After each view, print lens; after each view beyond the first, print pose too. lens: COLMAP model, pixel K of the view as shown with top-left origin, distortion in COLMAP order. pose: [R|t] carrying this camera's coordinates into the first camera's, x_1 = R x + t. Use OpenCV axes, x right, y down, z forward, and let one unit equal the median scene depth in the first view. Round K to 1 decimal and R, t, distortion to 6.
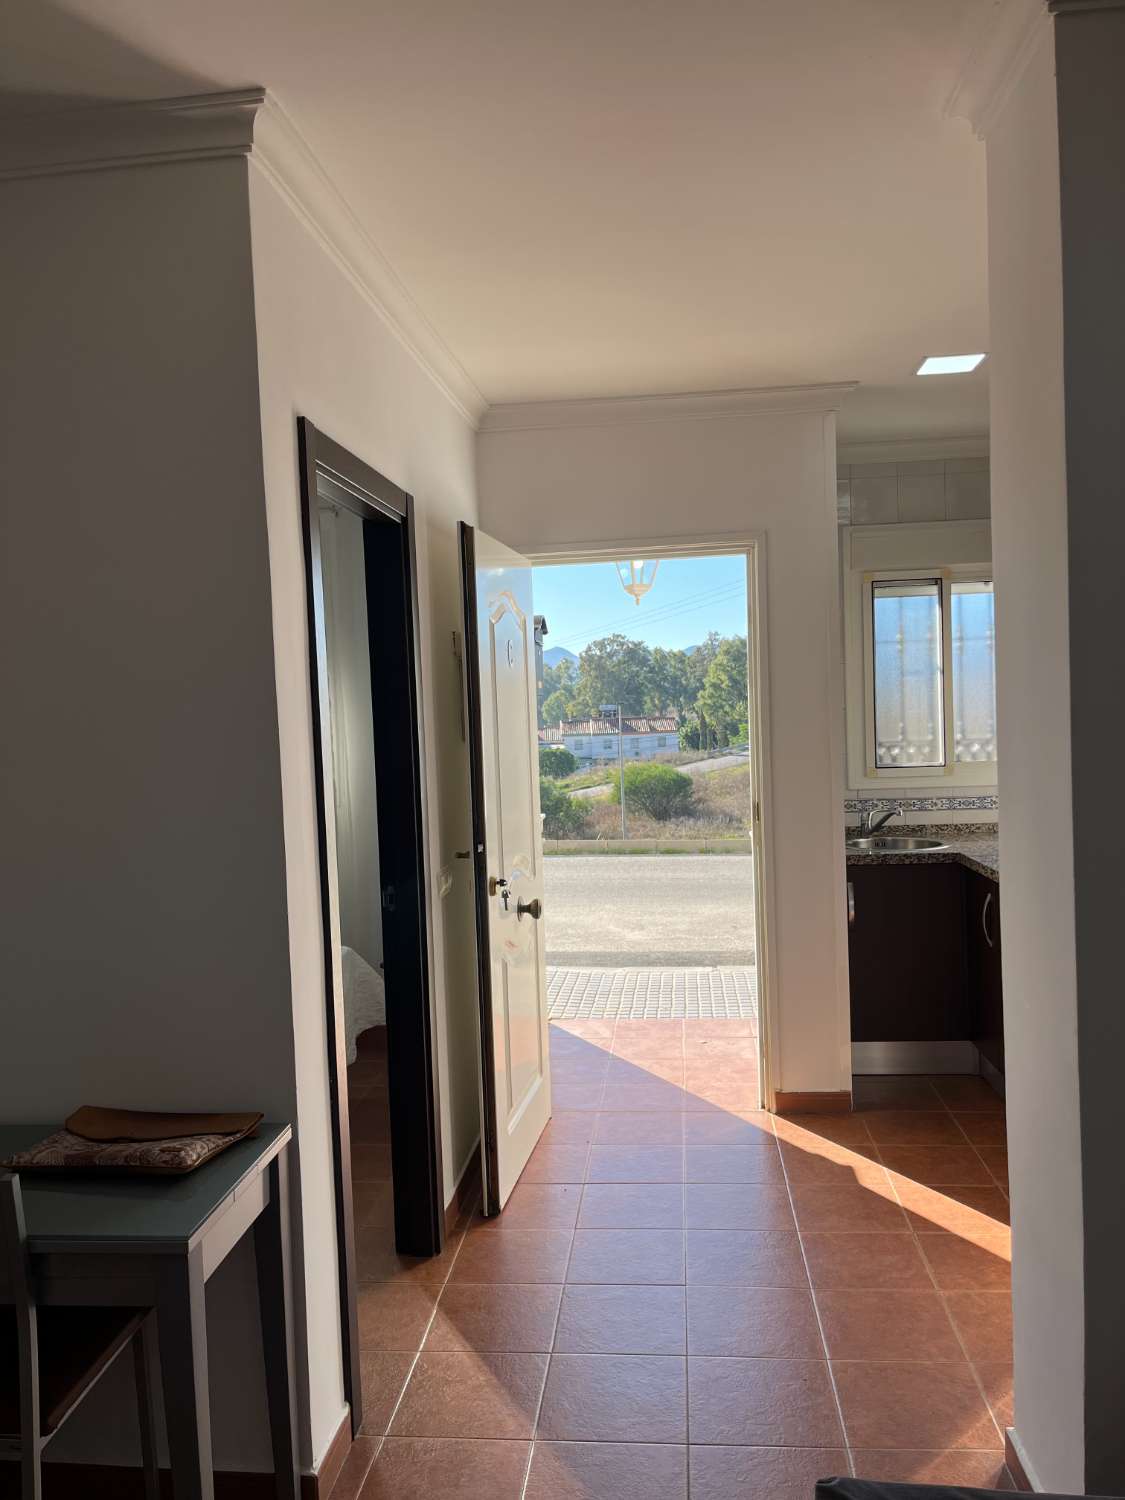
lens RADIAL K [[1136.8, 0, 554.2], [0, 1136.8, 745.0], [0, 0, 1]] dist [0.068260, -0.085205]
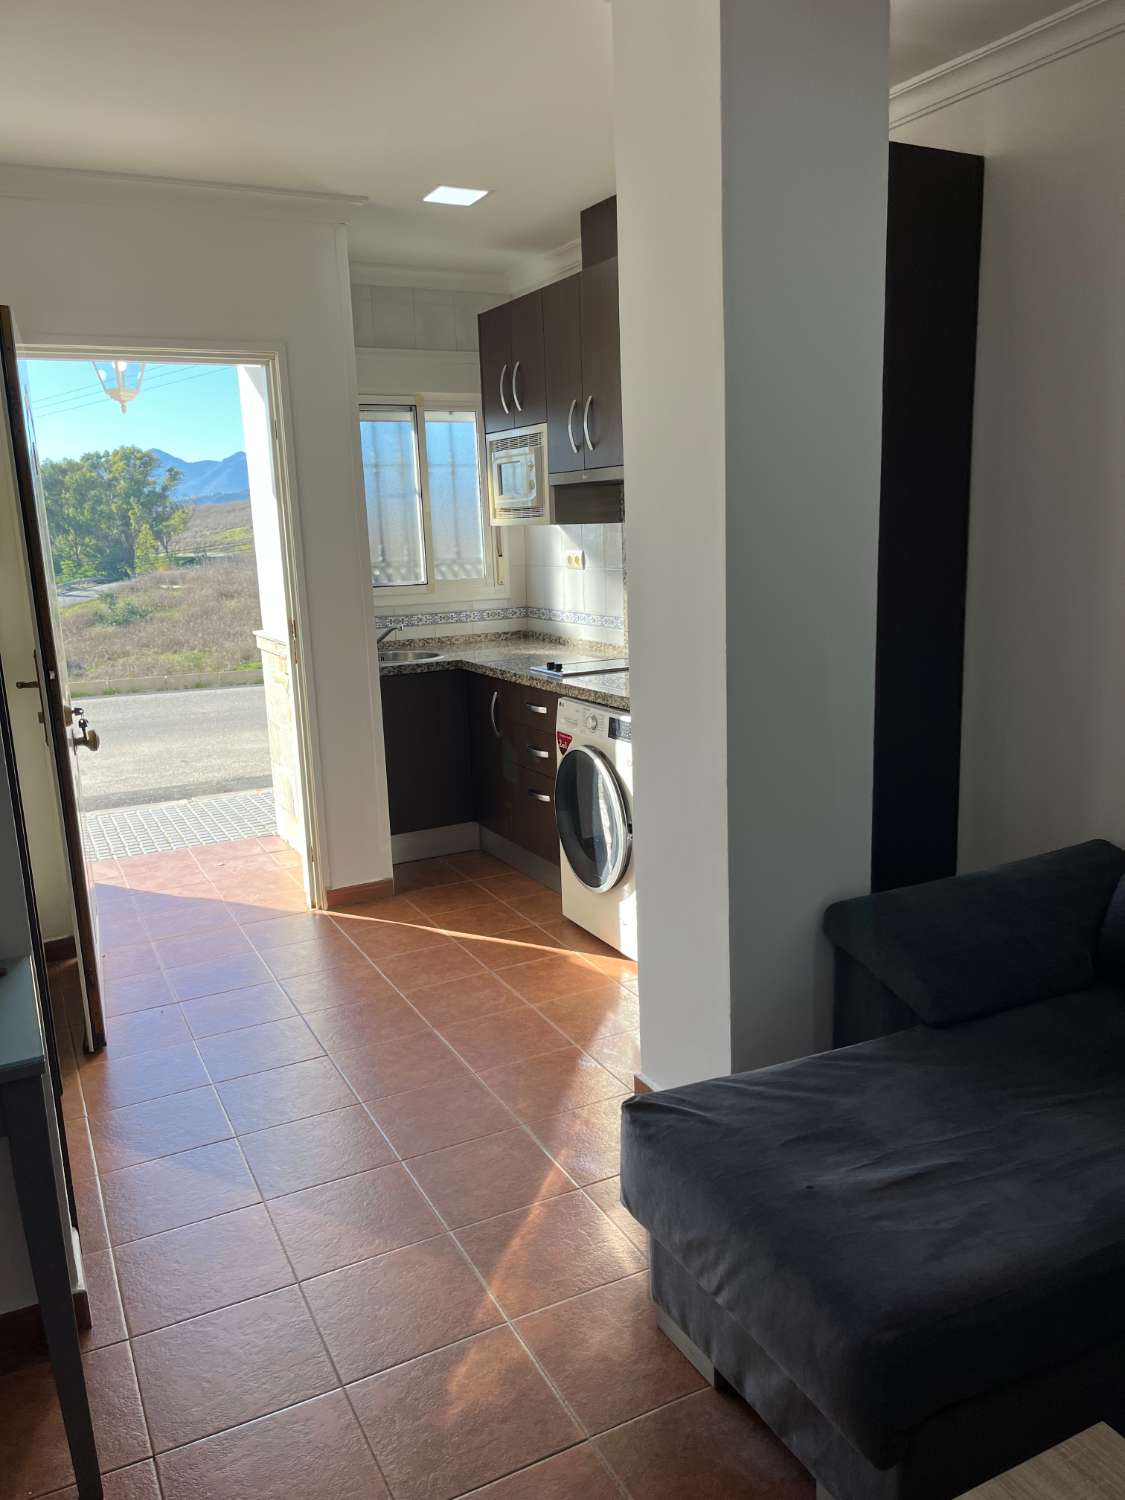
lens RADIAL K [[1136.8, 0, 587.3], [0, 1136.8, 746.6], [0, 0, 1]] dist [0.068260, -0.085205]
pose [[0.837232, -0.099383, 0.537741, -0.143126], [0.020928, 0.988449, 0.150099, 0.012388], [-0.546447, -0.114414, 0.829642, -0.005080]]
